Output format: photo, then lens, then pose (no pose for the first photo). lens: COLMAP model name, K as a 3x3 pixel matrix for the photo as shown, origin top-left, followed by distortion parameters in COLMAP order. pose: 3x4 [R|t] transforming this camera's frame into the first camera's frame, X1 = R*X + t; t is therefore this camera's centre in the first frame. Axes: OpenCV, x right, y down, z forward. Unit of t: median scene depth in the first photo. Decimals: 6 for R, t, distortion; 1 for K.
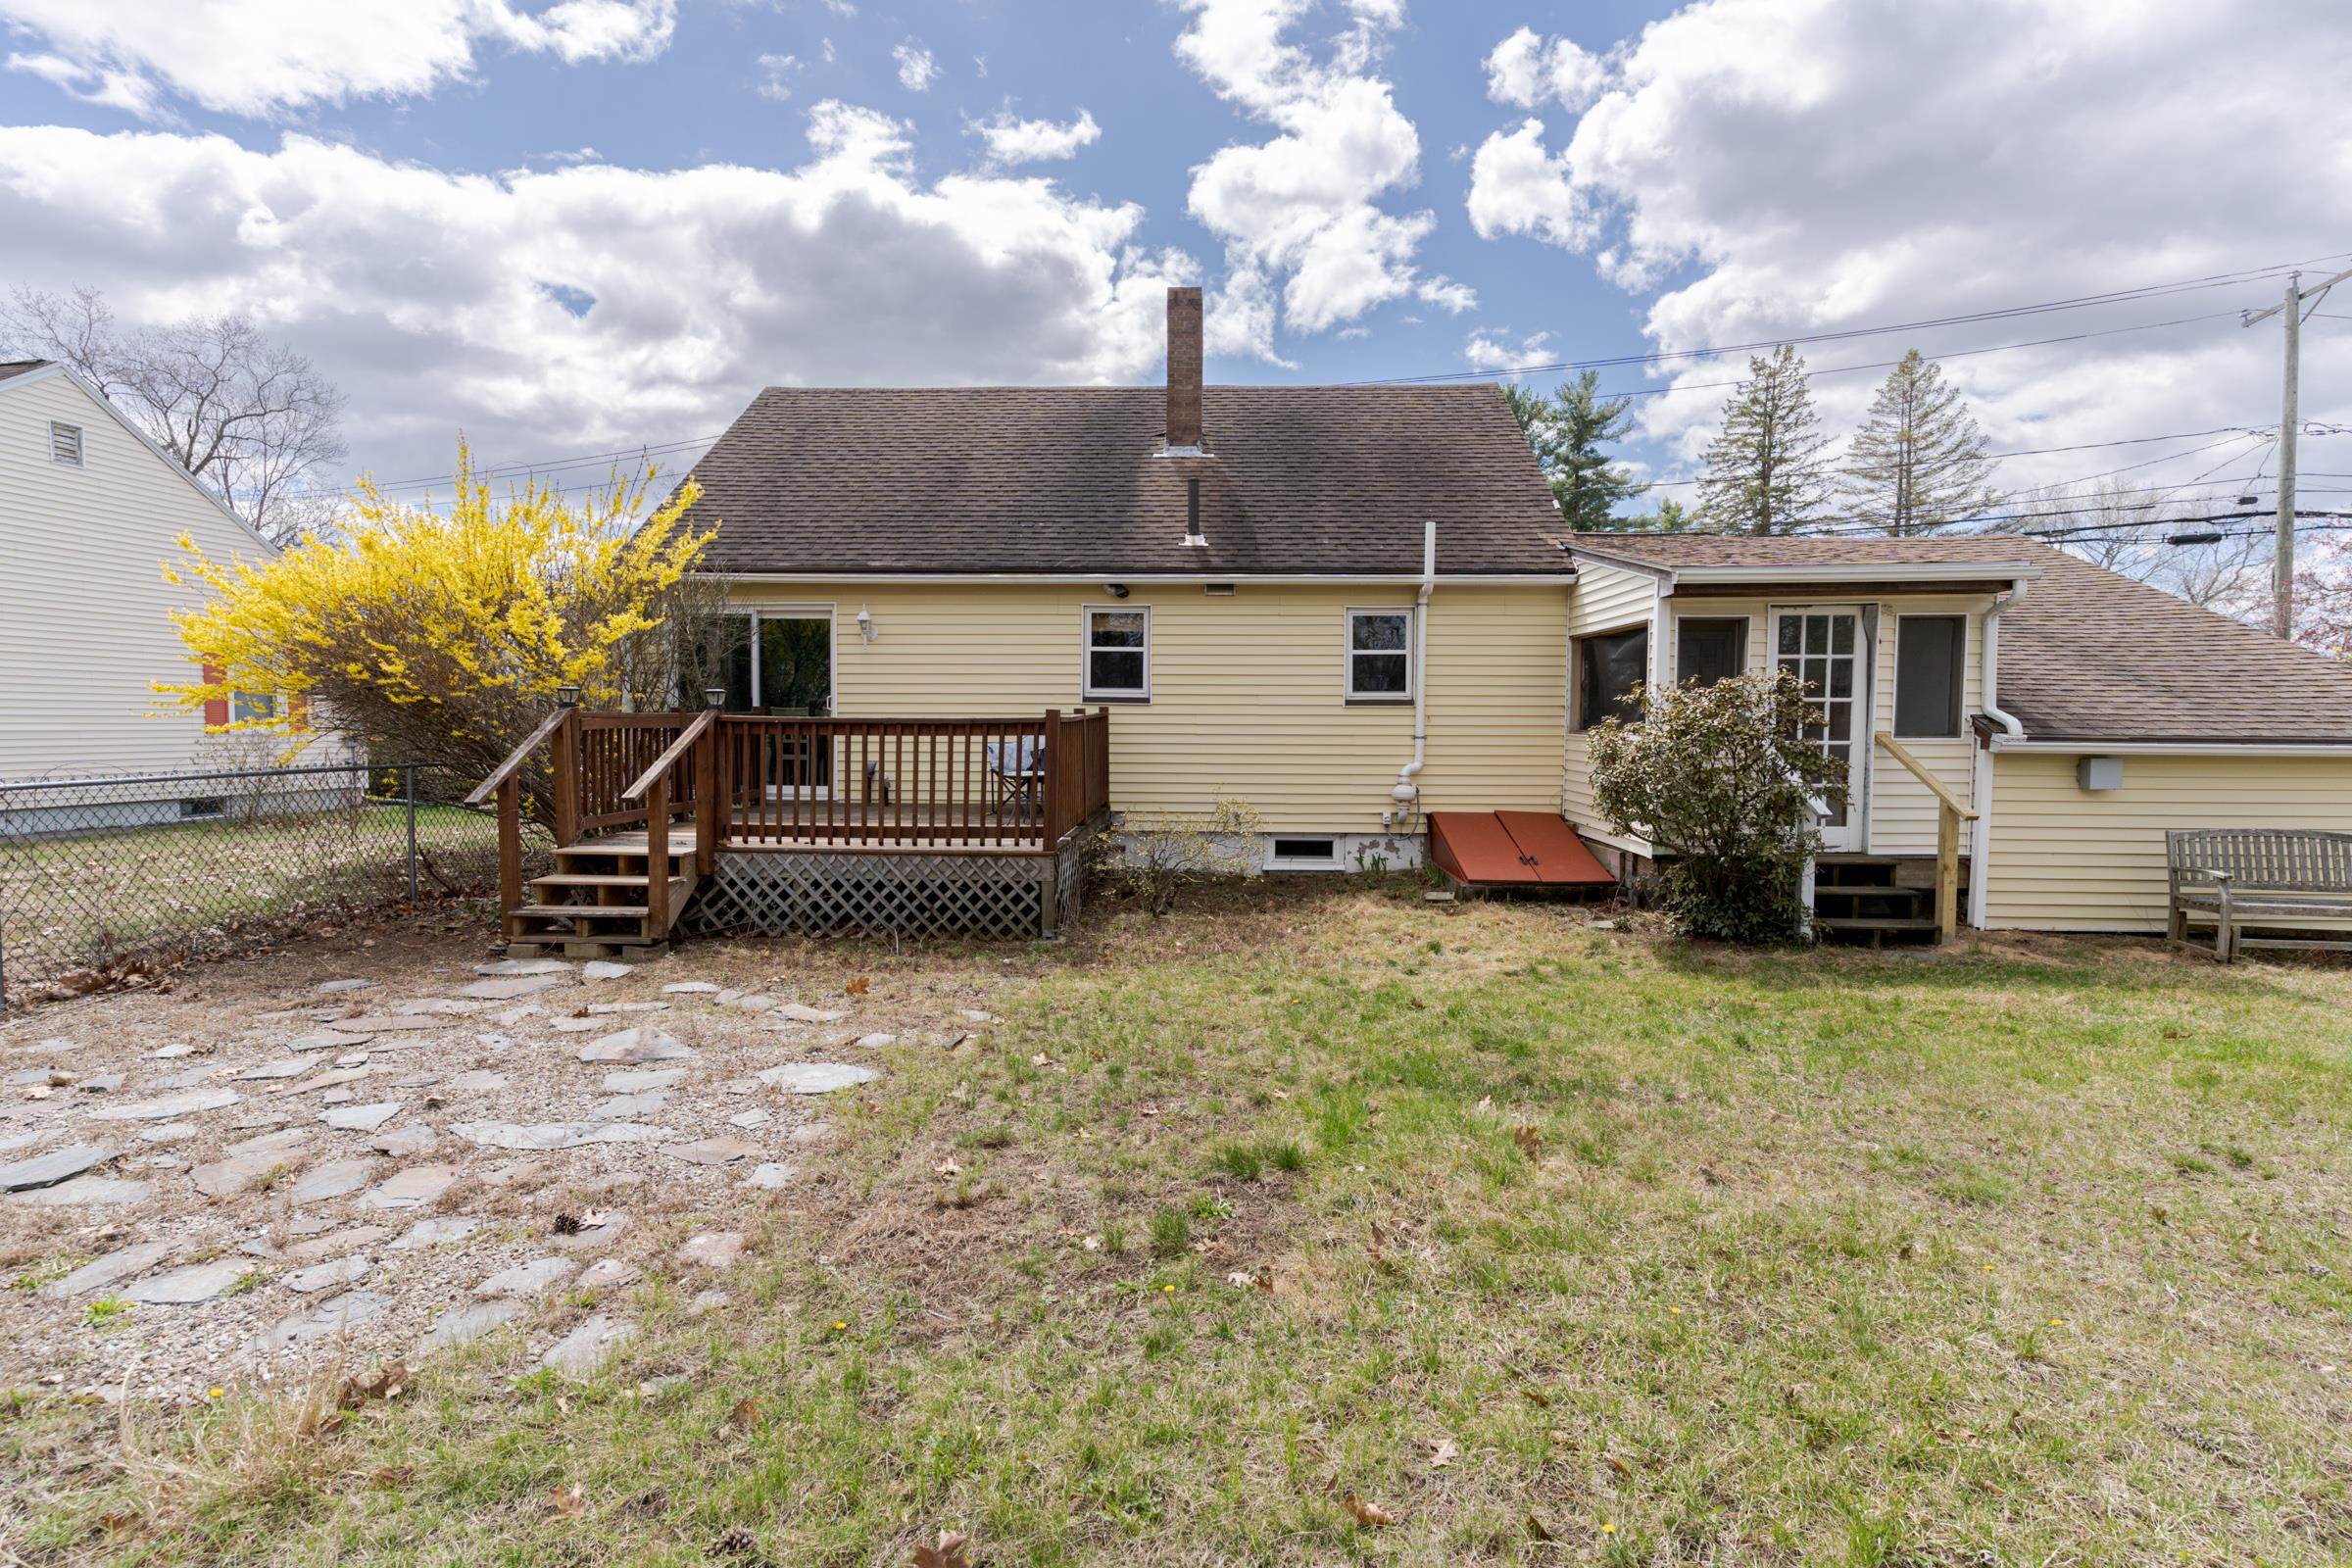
lens RADIAL K [[1138.1, 0, 1176.0], [0, 1138.1, 780.5], [0, 0, 1]] dist [-0.004497, 0.001488]
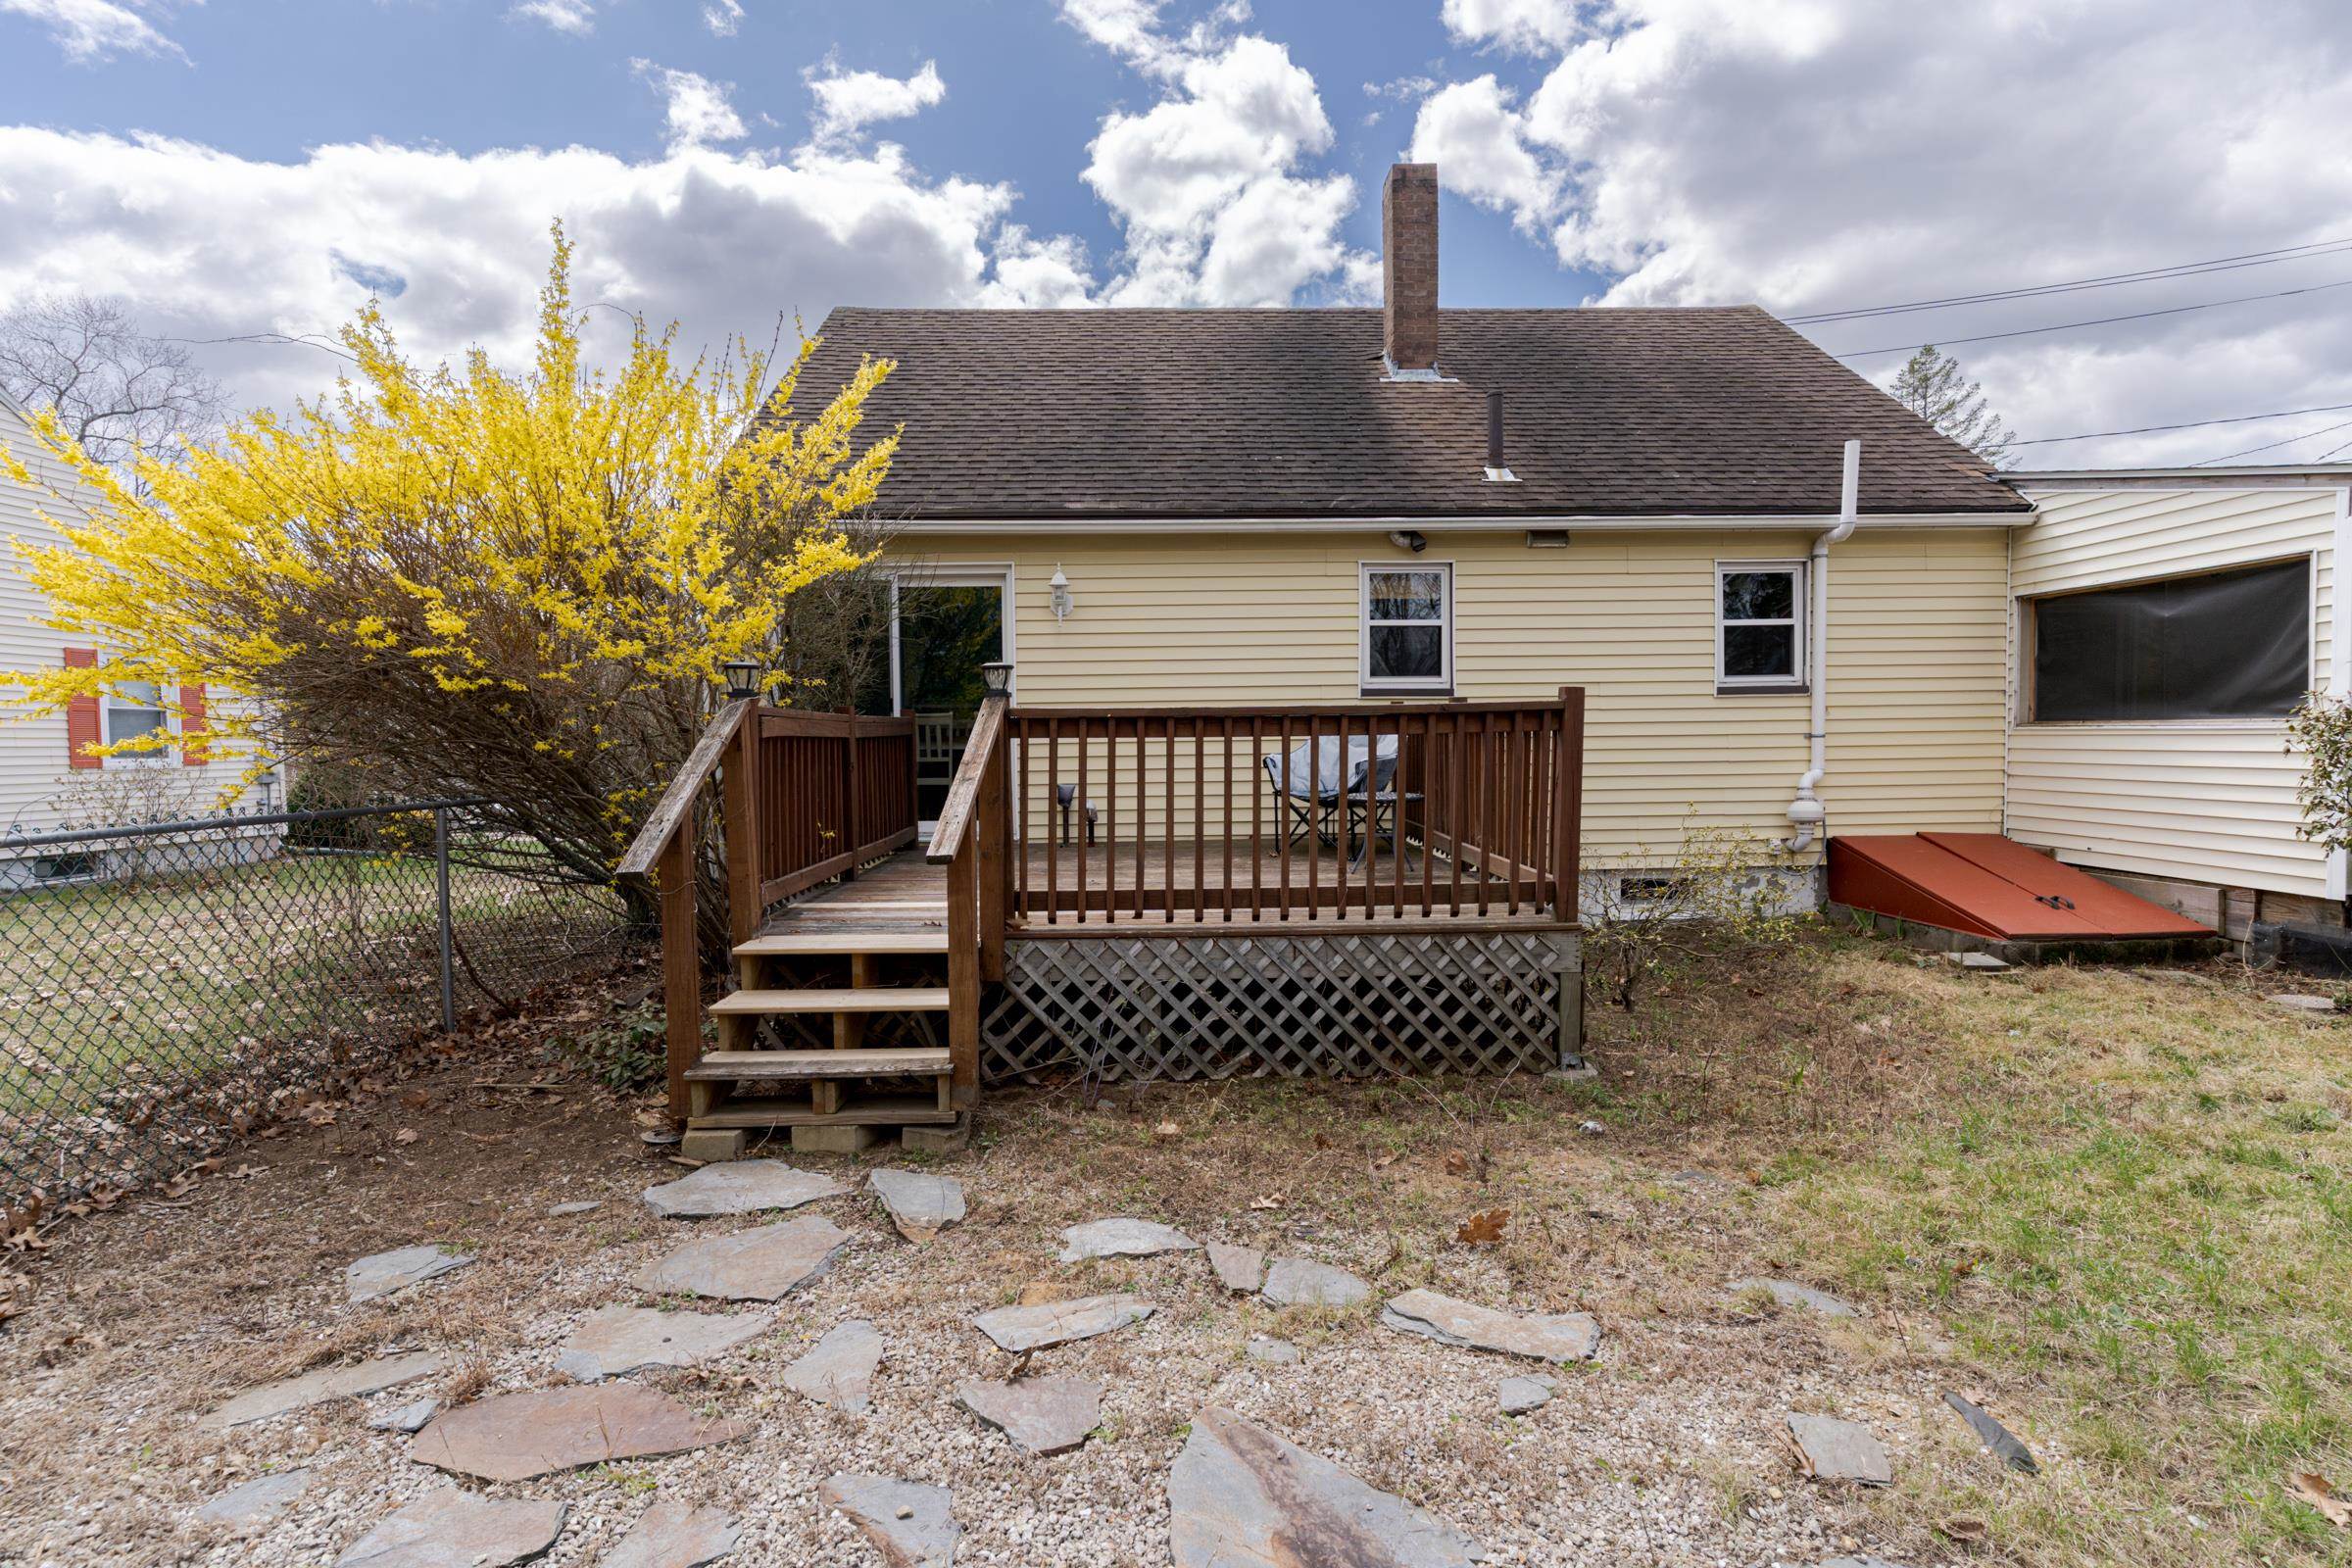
lens RADIAL K [[1127.3, 0, 1169.9], [0, 1127.3, 783.7], [0, 0, 1]] dist [-0.001341, -0.001977]
pose [[0.997386, -0.021248, 0.069062, -0.317266], [0.022382, 0.999626, -0.015693, -0.005616], [-0.068702, 0.017198, 0.997489, 0.365057]]
